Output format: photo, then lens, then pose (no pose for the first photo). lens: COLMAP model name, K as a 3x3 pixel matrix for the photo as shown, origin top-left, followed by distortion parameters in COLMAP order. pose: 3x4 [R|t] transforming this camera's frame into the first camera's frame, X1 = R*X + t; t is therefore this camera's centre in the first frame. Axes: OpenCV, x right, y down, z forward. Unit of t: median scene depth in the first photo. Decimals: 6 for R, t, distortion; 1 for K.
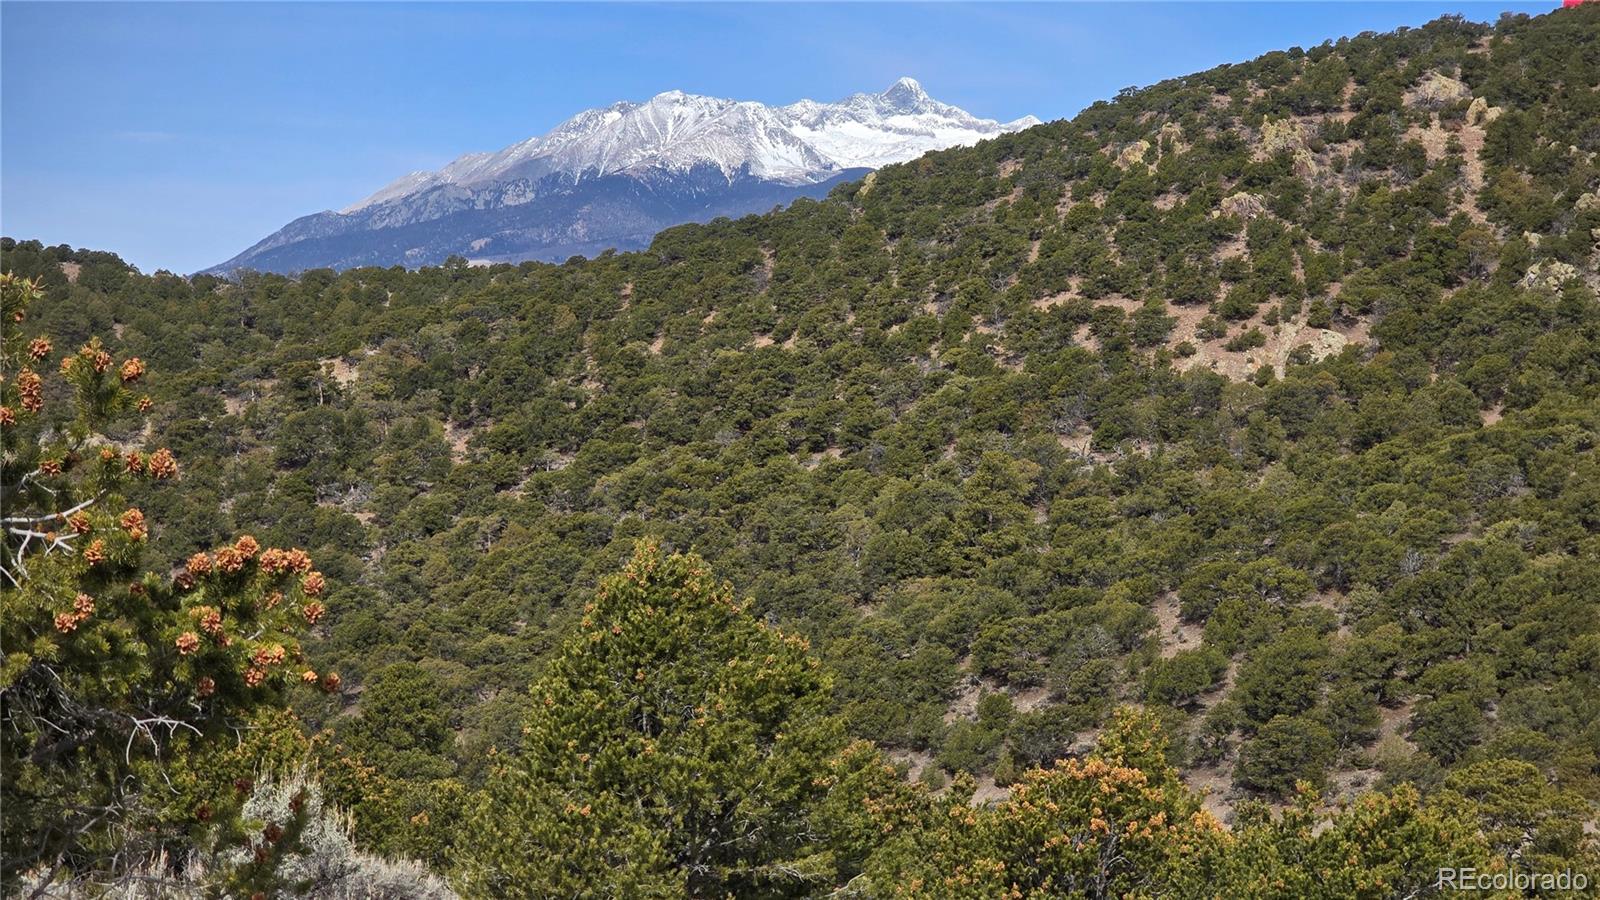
lens RADIAL K [[3064.9, 0, 818.0], [0, 3064.9, 487.8], [0, 0, 1]] dist [-0.388958, 4.434490]
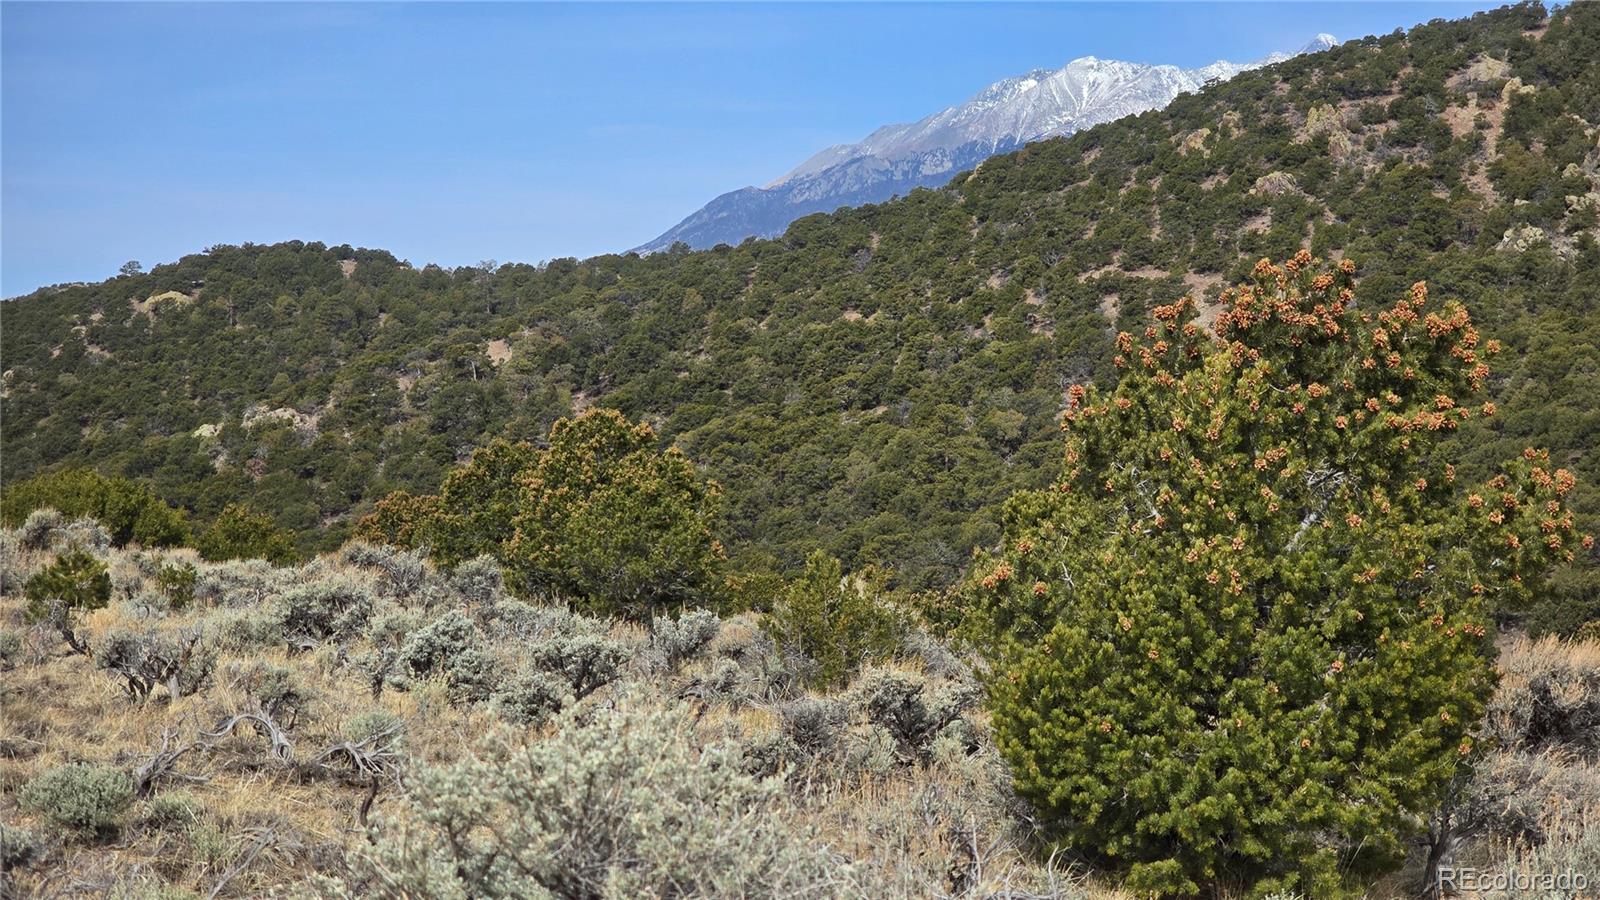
lens RADIAL K [[3090.4, 0, 840.1], [0, 3090.4, 406.5], [0, 0, 1]] dist [-0.479661, 6.113246]
pose [[0.990042, -0.024368, -0.138645, 0.137176], [0.022189, 0.999605, -0.017235, 0.006685], [0.139010, 0.013987, 0.990192, -0.158285]]
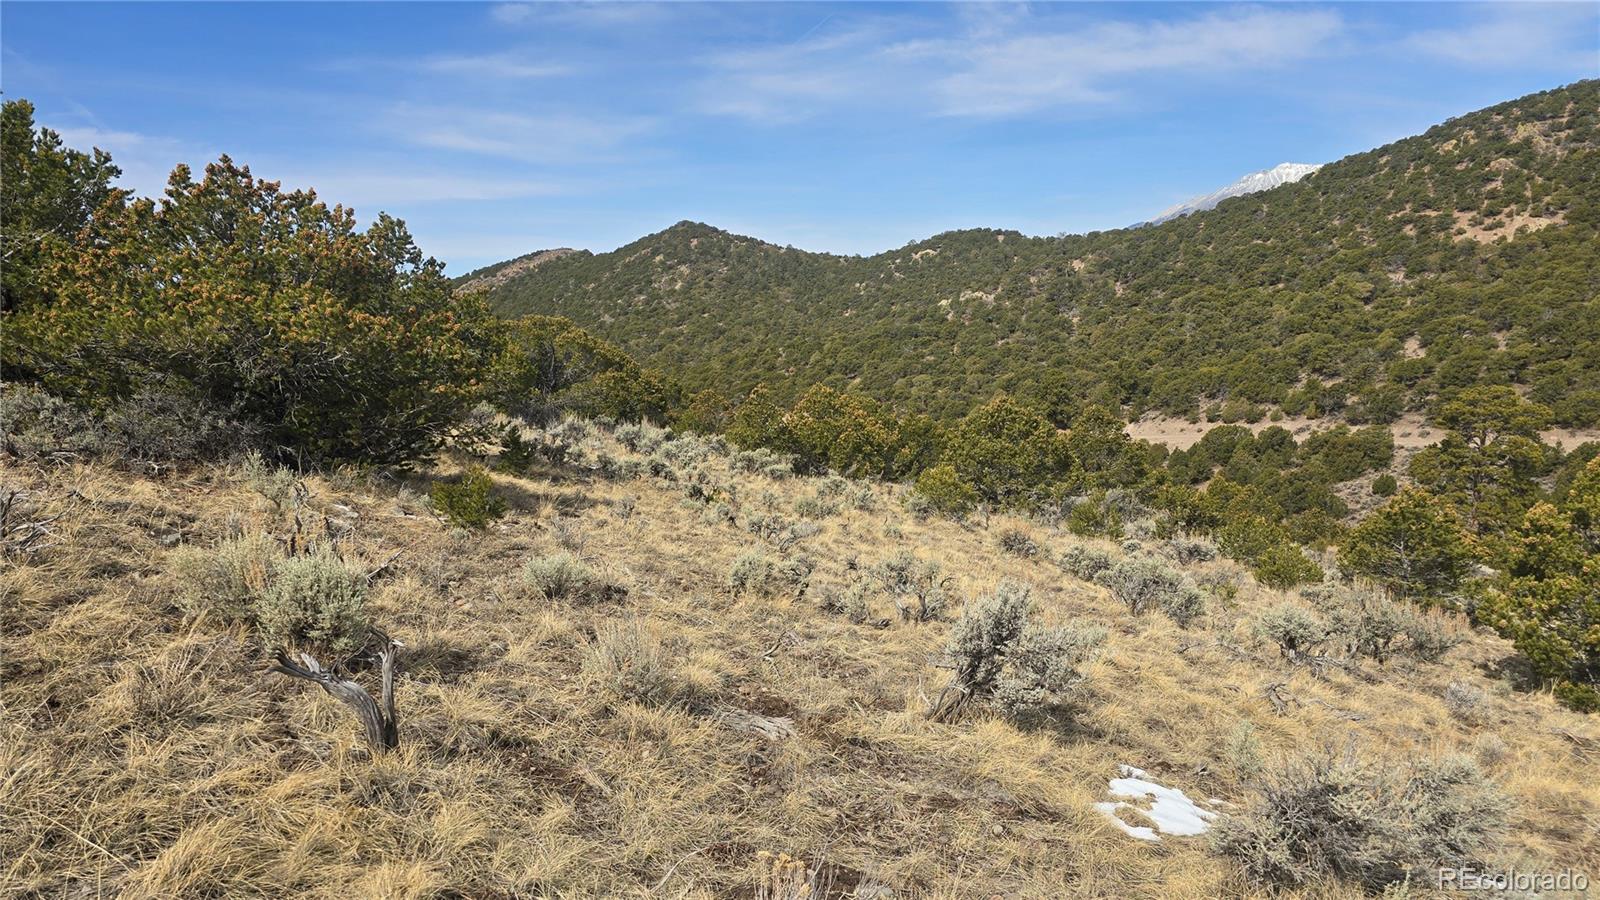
lens RADIAL K [[1063.7, 0, 811.9], [0, 1063.7, 457.6], [0, 0, 1]] dist [0.072624, -0.077142]
pose [[0.896271, 0.030100, -0.442484, 0.047002], [0.022999, 0.993197, 0.114148, 0.015473], [0.442909, -0.112485, 0.889482, 0.075097]]
